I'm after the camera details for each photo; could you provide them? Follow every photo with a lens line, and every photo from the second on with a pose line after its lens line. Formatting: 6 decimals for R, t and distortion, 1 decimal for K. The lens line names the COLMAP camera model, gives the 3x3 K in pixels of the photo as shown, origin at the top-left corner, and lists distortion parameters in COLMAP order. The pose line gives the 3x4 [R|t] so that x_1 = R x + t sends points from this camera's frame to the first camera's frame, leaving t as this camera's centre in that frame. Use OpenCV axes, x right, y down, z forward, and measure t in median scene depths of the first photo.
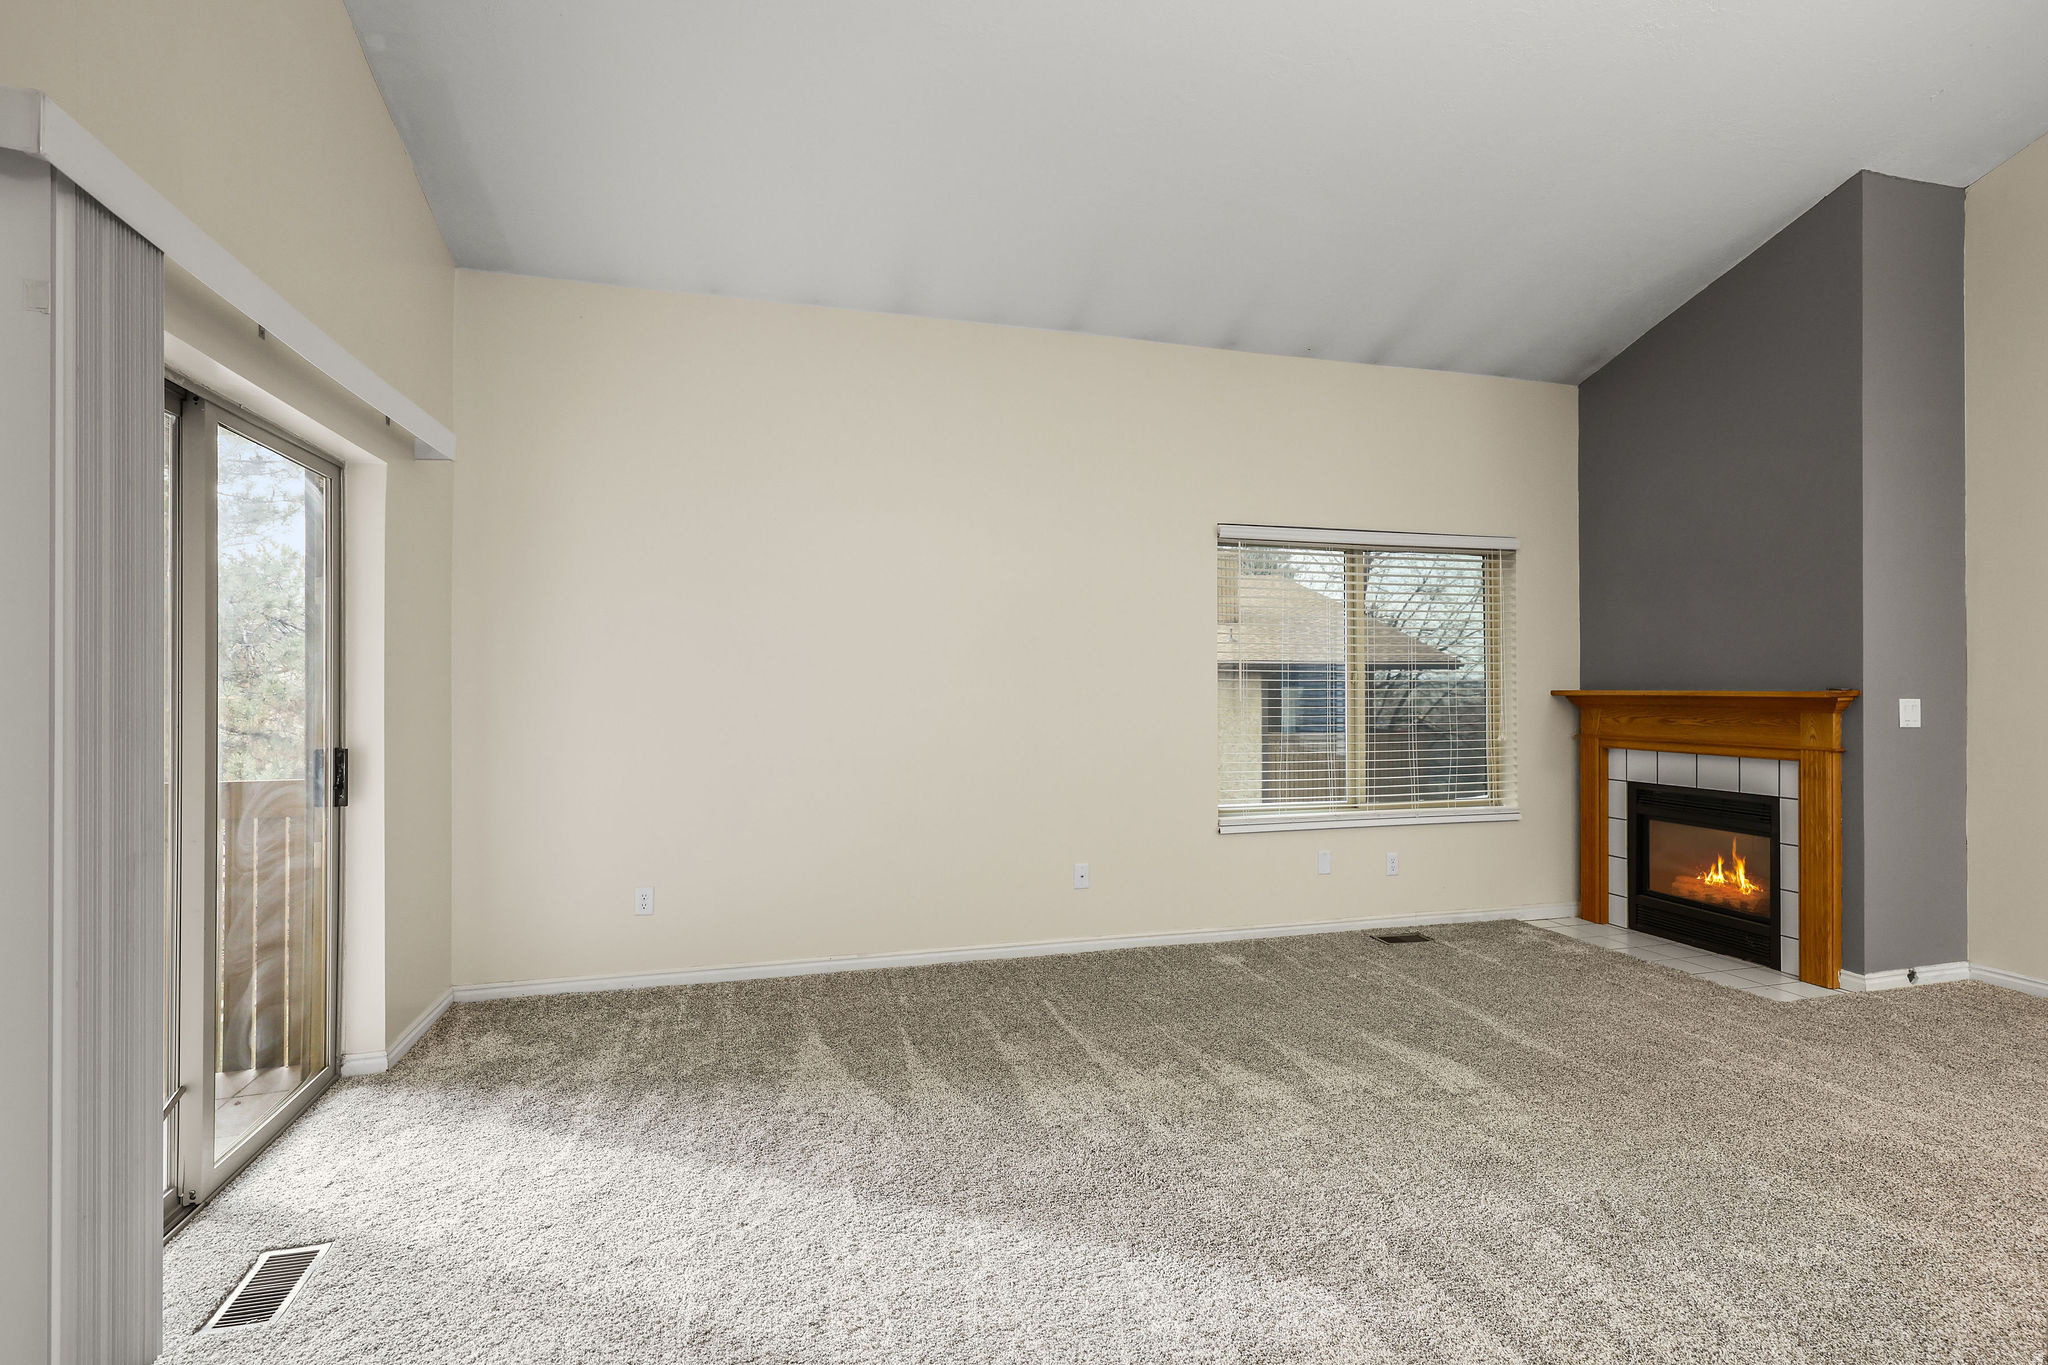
lens RADIAL K [[935.8, 0, 1015.9], [0, 935.8, 686.4], [0, 0, 1]] dist [0.003935, -0.000110]
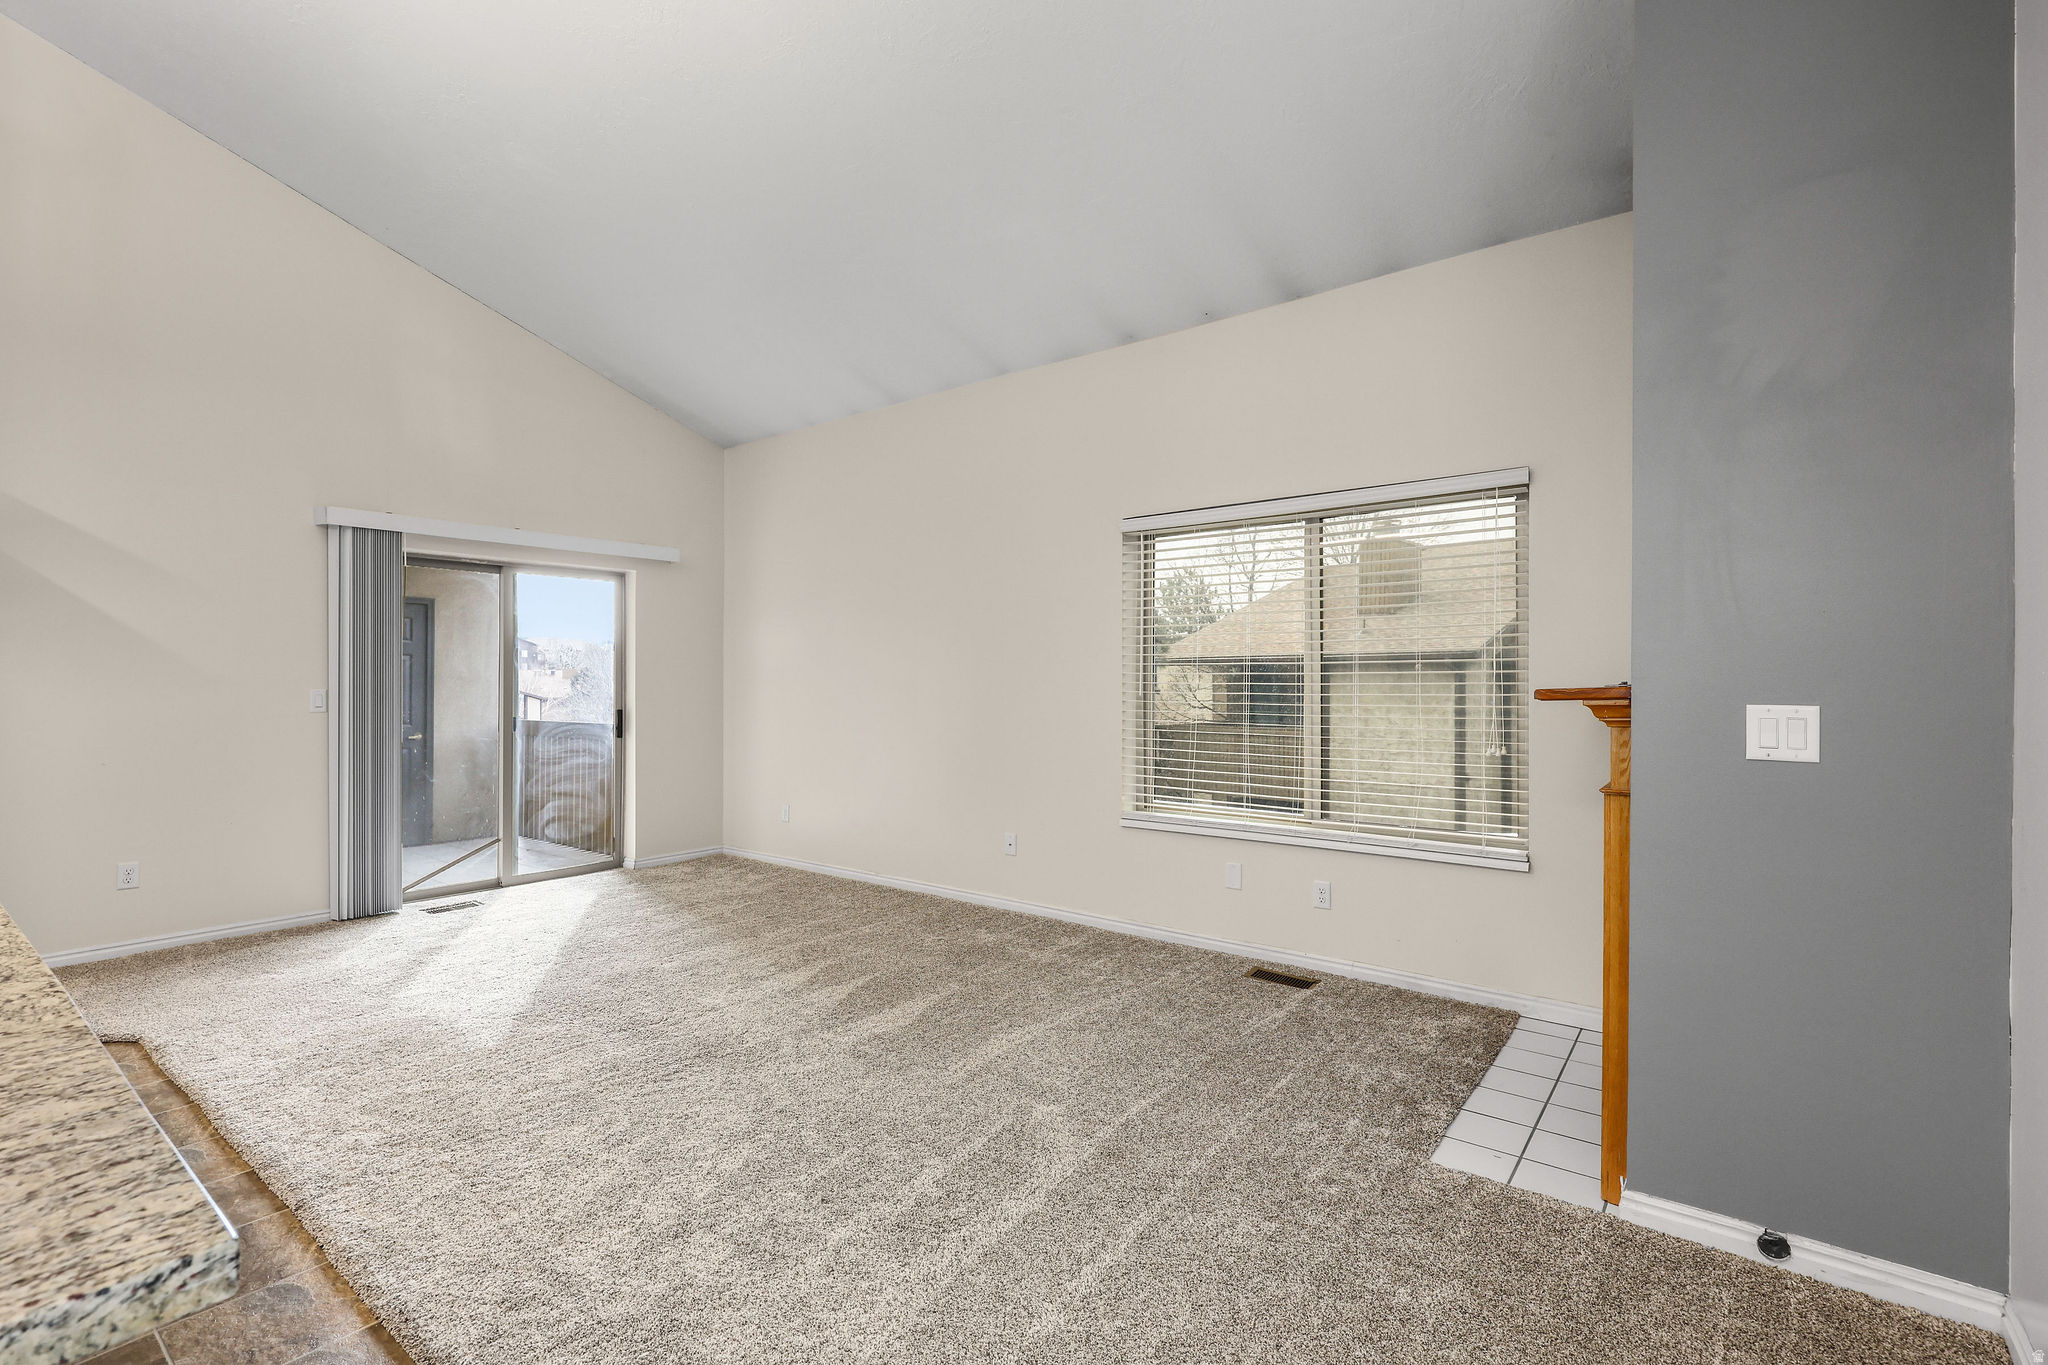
lens RADIAL K [[935.8, 0, 1007.9], [0, 935.8, 686.6], [0, 0, 1]] dist [0.003935, -0.000110]
pose [[0.583039, 0.005123, -0.812428, 1.073291], [0.001055, 0.999975, 0.007062, -0.001251], [0.812444, -0.004975, 0.583019, 0.345493]]
